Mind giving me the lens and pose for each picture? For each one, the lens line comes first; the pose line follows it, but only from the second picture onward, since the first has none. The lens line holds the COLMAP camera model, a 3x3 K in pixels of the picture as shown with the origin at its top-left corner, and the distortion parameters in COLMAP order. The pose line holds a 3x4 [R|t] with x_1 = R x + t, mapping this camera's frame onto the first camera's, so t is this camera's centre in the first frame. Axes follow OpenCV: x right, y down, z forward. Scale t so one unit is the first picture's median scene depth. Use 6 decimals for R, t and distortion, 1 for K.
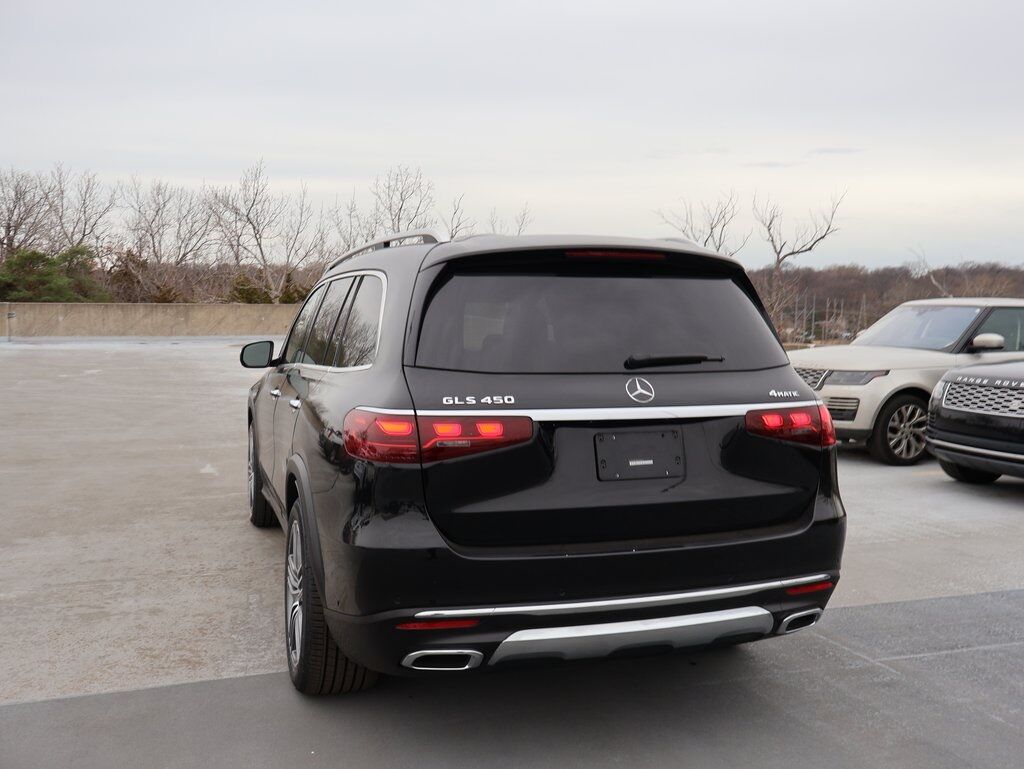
lens RADIAL K [[1005.4, 0, 519.3], [0, 1005.4, 310.0], [0, 0, 1]] dist [0.005319, -0.024880]
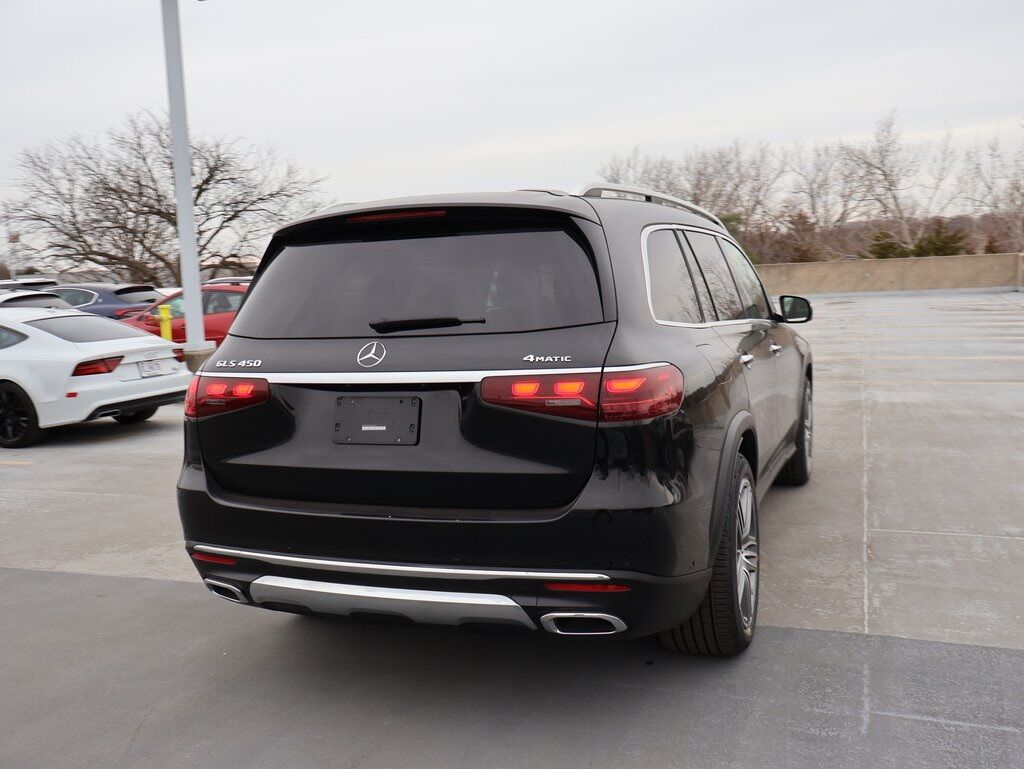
lens RADIAL K [[1005.4, 0, 519.3], [0, 1005.4, 310.0], [0, 0, 1]] dist [0.005319, -0.024880]
pose [[0.744339, -0.024953, -0.667335, 0.573611], [0.053359, 0.998329, 0.022186, 0.014381], [0.665666, -0.052122, 0.744427, 0.238596]]
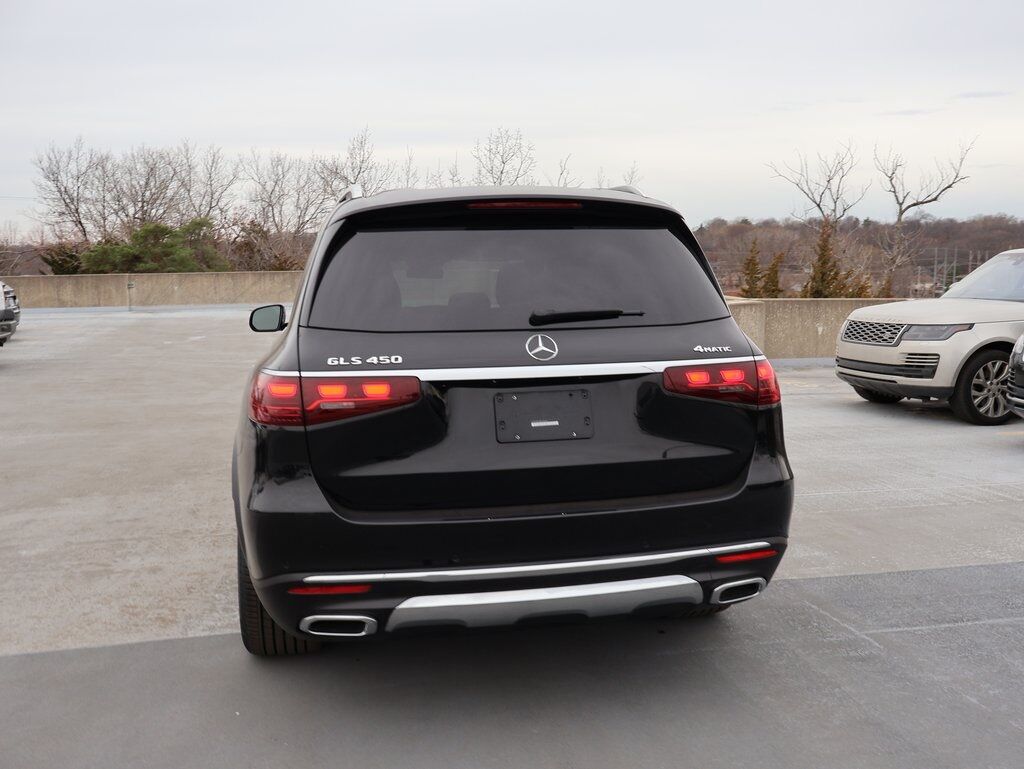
lens RADIAL K [[1005.4, 0, 519.3], [0, 1005.4, 310.0], [0, 0, 1]] dist [0.005319, -0.024880]
pose [[0.992223, -0.018309, -0.123117, 0.139973], [0.022989, 0.999062, 0.036700, 0.005910], [0.122329, -0.039245, 0.991713, 0.039357]]
